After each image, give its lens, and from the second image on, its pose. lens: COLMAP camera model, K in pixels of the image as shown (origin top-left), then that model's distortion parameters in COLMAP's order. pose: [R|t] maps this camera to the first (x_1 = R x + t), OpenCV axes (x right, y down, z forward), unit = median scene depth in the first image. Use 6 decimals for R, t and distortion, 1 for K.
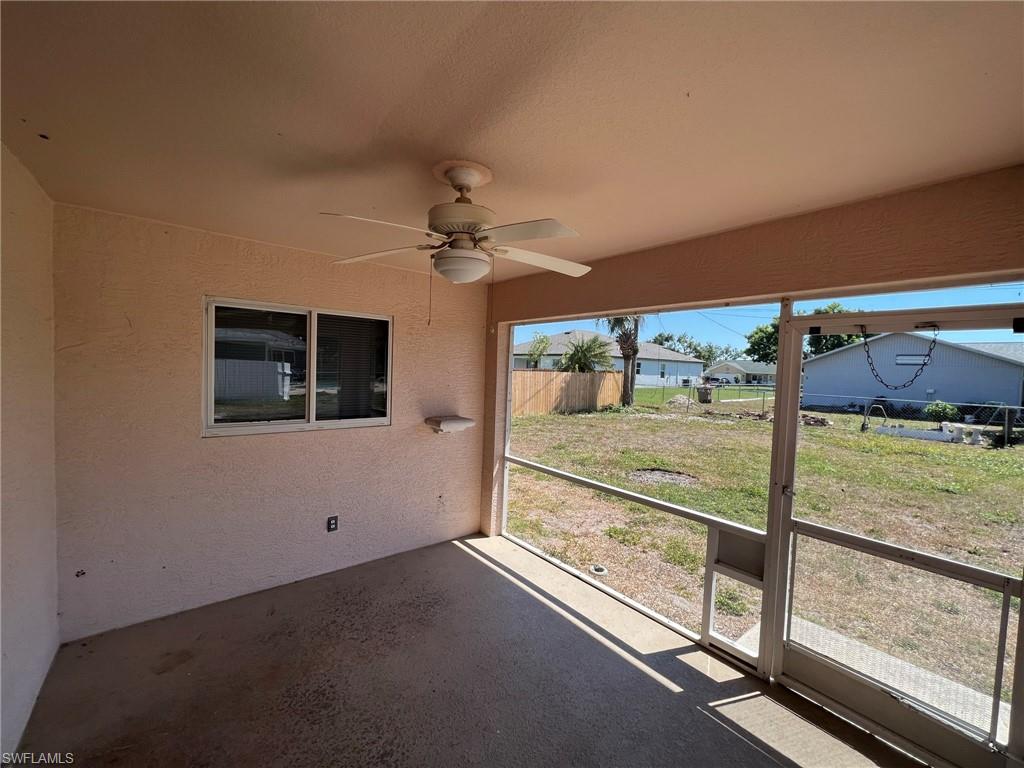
lens RADIAL K [[409.8, 0, 509.8], [0, 409.8, 383.6], [0, 0, 1]] dist [-0.000957, 0.000016]
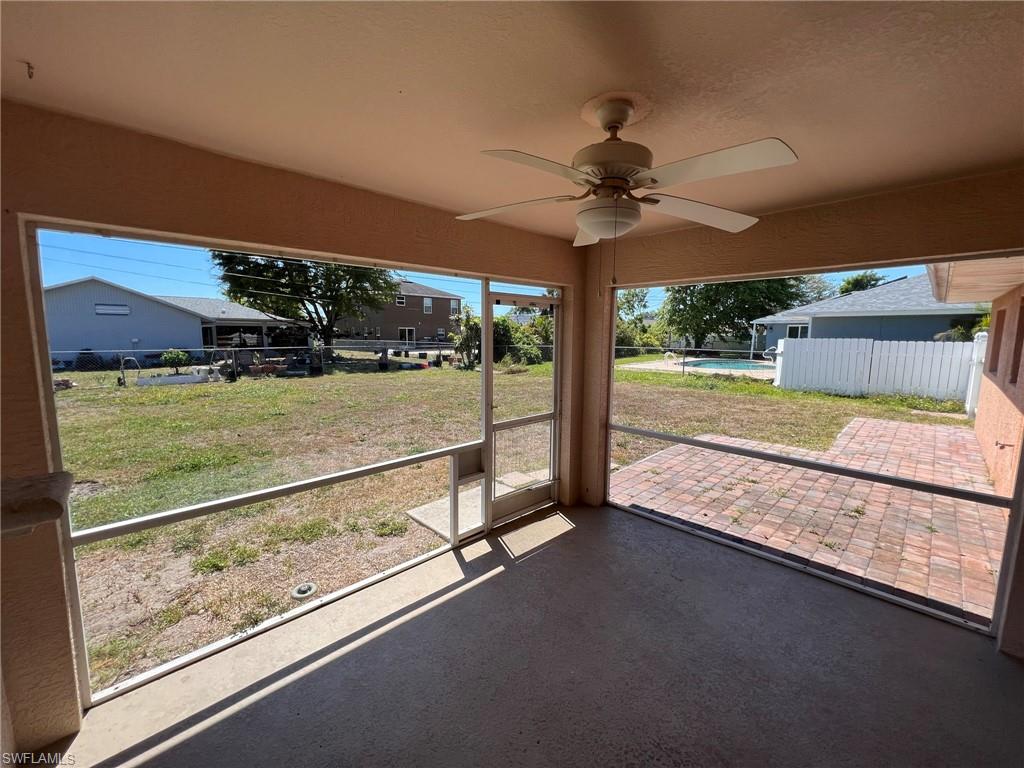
lens RADIAL K [[409.8, 0, 509.8], [0, 409.8, 383.6], [0, 0, 1]] dist [-0.000957, 0.000016]
pose [[-0.076140, -0.157532, 0.984574, -0.520645], [0.034792, 0.986420, 0.160517, -0.043179], [-0.996490, 0.046477, -0.069625, 0.653797]]
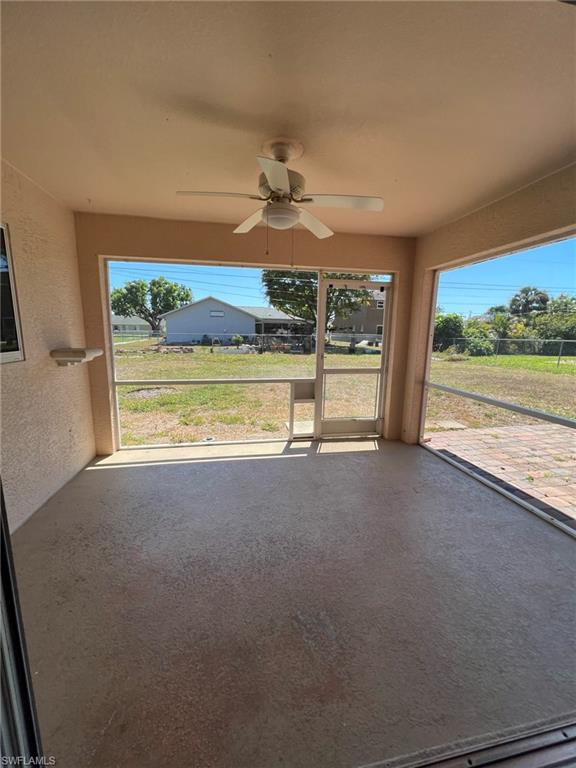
lens RADIAL K [[307.4, 0, 288.4], [0, 307.4, 382.7], [0, 0, 1]] dist [-0.000957, 0.000016]
pose [[0.479791, -0.175885, 0.859573, -0.592833], [0.037512, 0.982917, 0.180186, 0.053386], [-0.876581, -0.054207, 0.478192, 0.208741]]
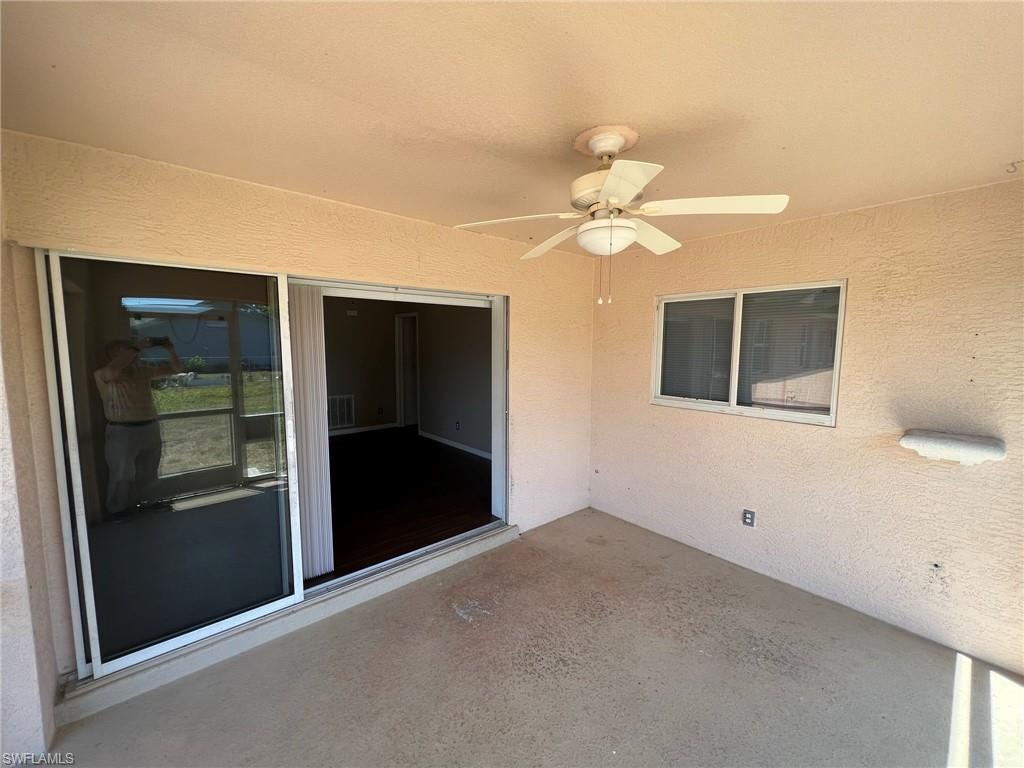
lens RADIAL K [[409.8, 0, 509.8], [0, 409.8, 383.6], [0, 0, 1]] dist [-0.000957, 0.000016]
pose [[0.025520, 0.062759, -0.997702, 0.436708], [-0.046558, 0.997019, 0.061526, 0.003850], [0.998590, 0.044881, 0.028366, 0.387228]]
